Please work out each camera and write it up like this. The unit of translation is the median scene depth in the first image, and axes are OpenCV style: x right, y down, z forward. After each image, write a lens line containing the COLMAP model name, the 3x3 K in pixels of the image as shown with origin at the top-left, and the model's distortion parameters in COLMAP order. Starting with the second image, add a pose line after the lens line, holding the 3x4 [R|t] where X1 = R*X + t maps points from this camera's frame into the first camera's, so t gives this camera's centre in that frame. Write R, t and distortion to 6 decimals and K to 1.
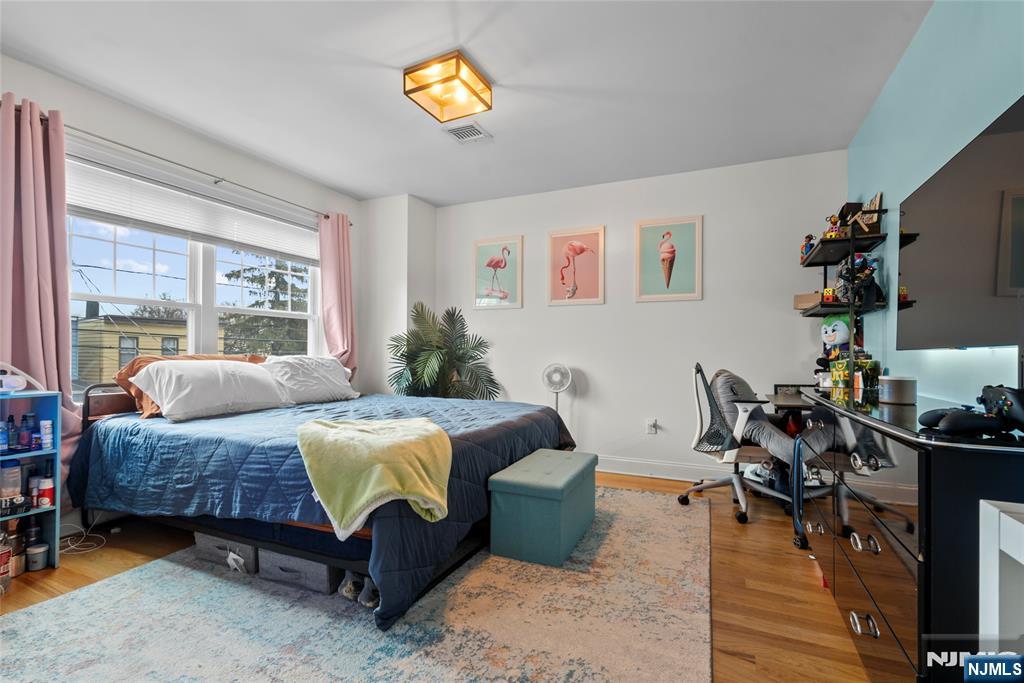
lens RADIAL K [[471.7, 0, 515.4], [0, 471.7, 348.2], [0, 0, 1]] dist [-0.002082, 0.000679]
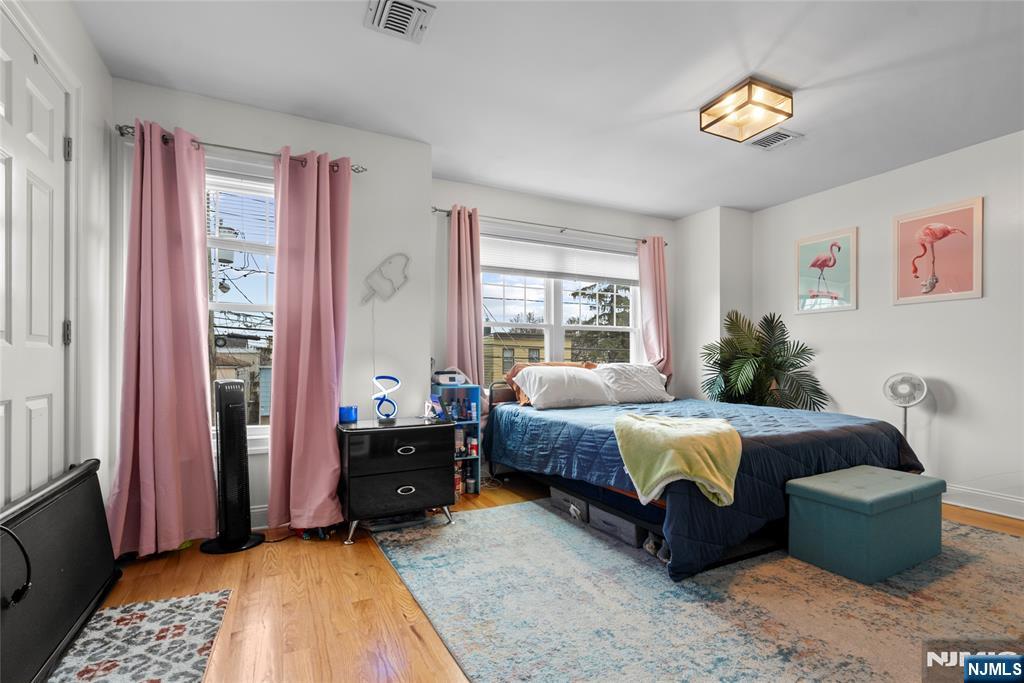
lens RADIAL K [[471.7, 0, 515.4], [0, 471.7, 348.2], [0, 0, 1]] dist [-0.002082, 0.000679]
pose [[0.782447, -0.018719, -0.622436, 0.121043], [0.008212, 0.999771, -0.019745, -0.000821], [0.622663, 0.010338, 0.782422, -0.169769]]
